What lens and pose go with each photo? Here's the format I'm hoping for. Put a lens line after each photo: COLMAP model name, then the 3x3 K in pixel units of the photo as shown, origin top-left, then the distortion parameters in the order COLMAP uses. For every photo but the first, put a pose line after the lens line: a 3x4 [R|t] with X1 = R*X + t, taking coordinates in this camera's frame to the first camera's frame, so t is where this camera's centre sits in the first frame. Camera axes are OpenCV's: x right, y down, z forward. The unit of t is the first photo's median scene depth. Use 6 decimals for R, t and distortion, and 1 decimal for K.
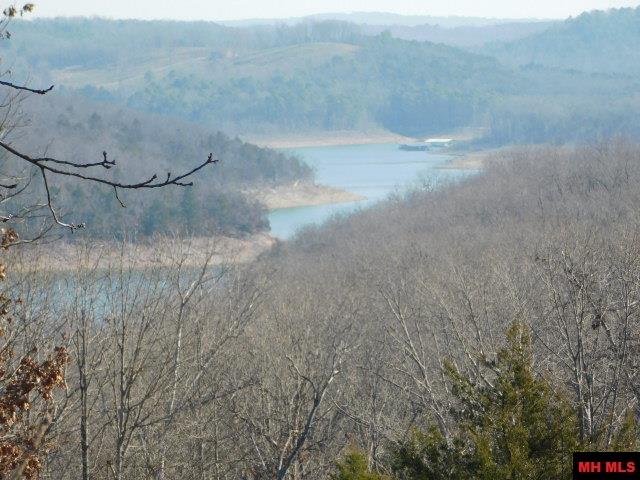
lens RADIAL K [[4254.4, 0, 318.3], [0, 4254.4, 239.3], [0, 0, 1]] dist [1.016885, 0.000000]
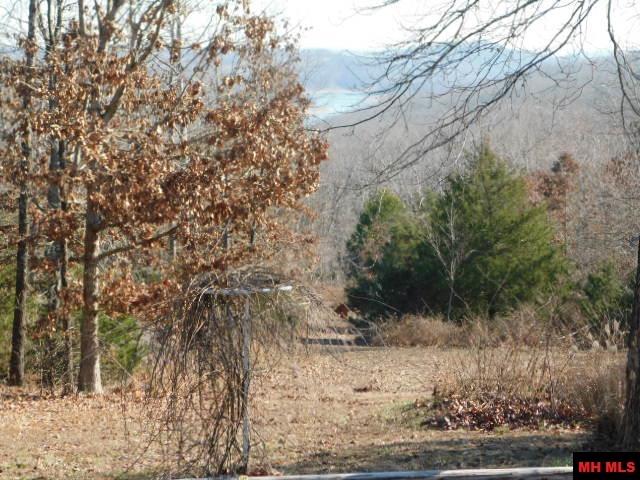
lens RADIAL K [[1511.1, 0, 320.2], [0, 1511.1, 241.1], [0, 0, 1]] dist [0.020202, 0.000000]
pose [[0.999980, 0.005723, 0.002595, -0.066873], [-0.005902, 0.997143, 0.075310, 0.014156], [-0.002157, -0.075324, 0.997157, -0.056082]]
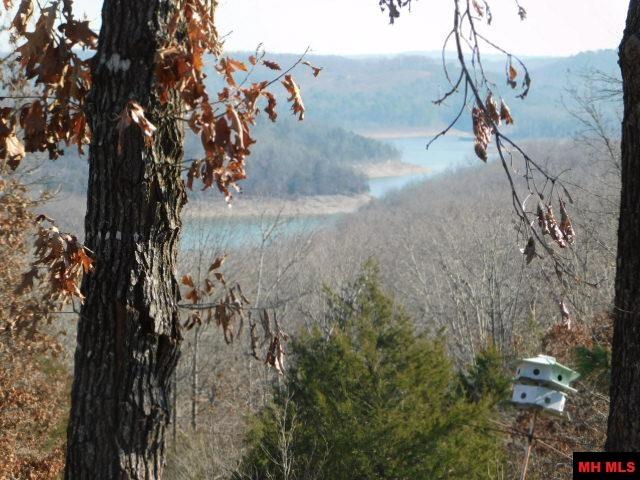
lens RADIAL K [[2764.8, 0, 317.2], [0, 2764.8, 238.4], [0, 0, 1]] dist [0.137341, 0.000000]
pose [[0.999450, 0.012579, -0.030686, 0.053025], [-0.012121, 0.999813, 0.015060, -0.001554], [0.030870, -0.014680, 0.999416, 0.030609]]
